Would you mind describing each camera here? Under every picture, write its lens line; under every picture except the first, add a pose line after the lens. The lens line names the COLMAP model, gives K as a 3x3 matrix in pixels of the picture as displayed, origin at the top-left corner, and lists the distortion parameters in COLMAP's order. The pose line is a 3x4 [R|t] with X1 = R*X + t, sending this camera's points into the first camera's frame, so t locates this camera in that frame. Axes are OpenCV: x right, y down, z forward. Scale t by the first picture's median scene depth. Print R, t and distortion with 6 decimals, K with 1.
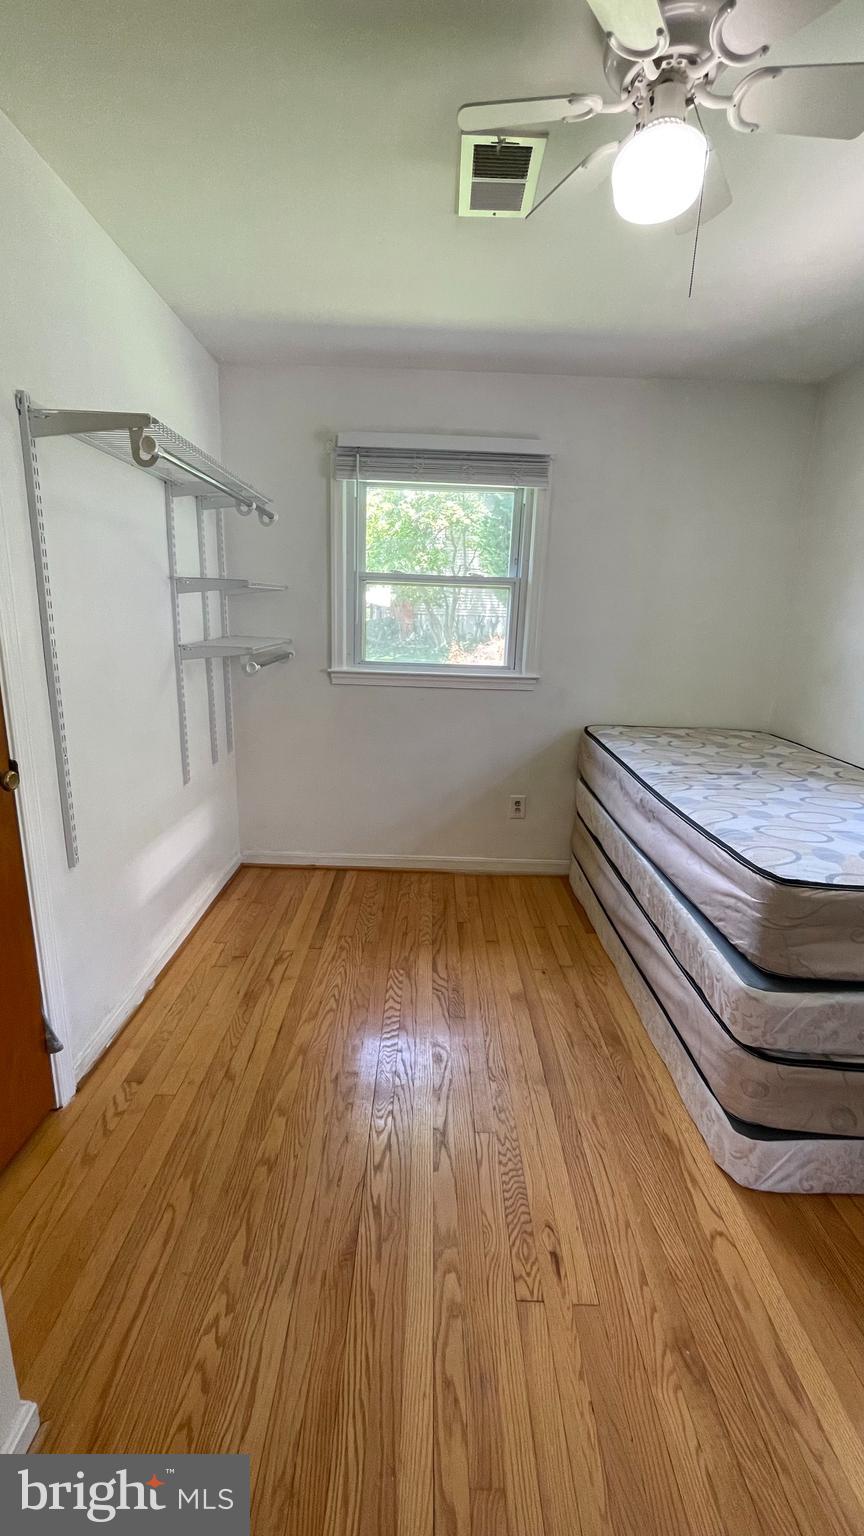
lens RADIAL K [[619.6, 0, 428.4], [0, 619.6, 770.6], [0, 0, 1]] dist [-0.000329, -0.000935]
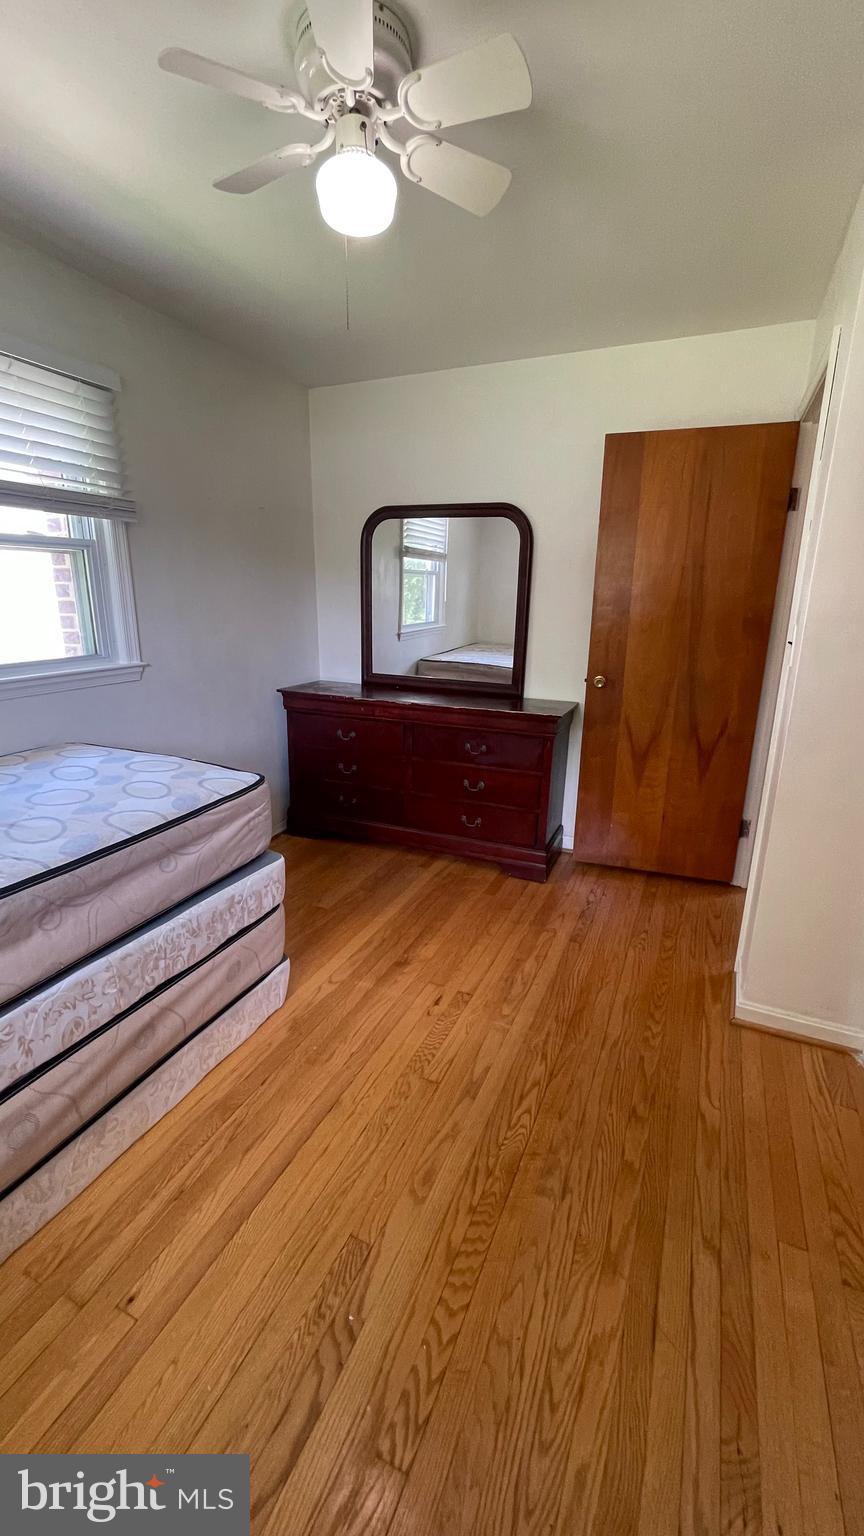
lens RADIAL K [[619.6, 0, 430.2], [0, 619.6, 765.1], [0, 0, 1]] dist [-0.000329, -0.000935]
pose [[-0.911552, -0.149748, 0.382948, -0.229688], [0.061564, 0.871124, 0.487188, -0.397154], [-0.406551, 0.467673, -0.784855, 1.547707]]
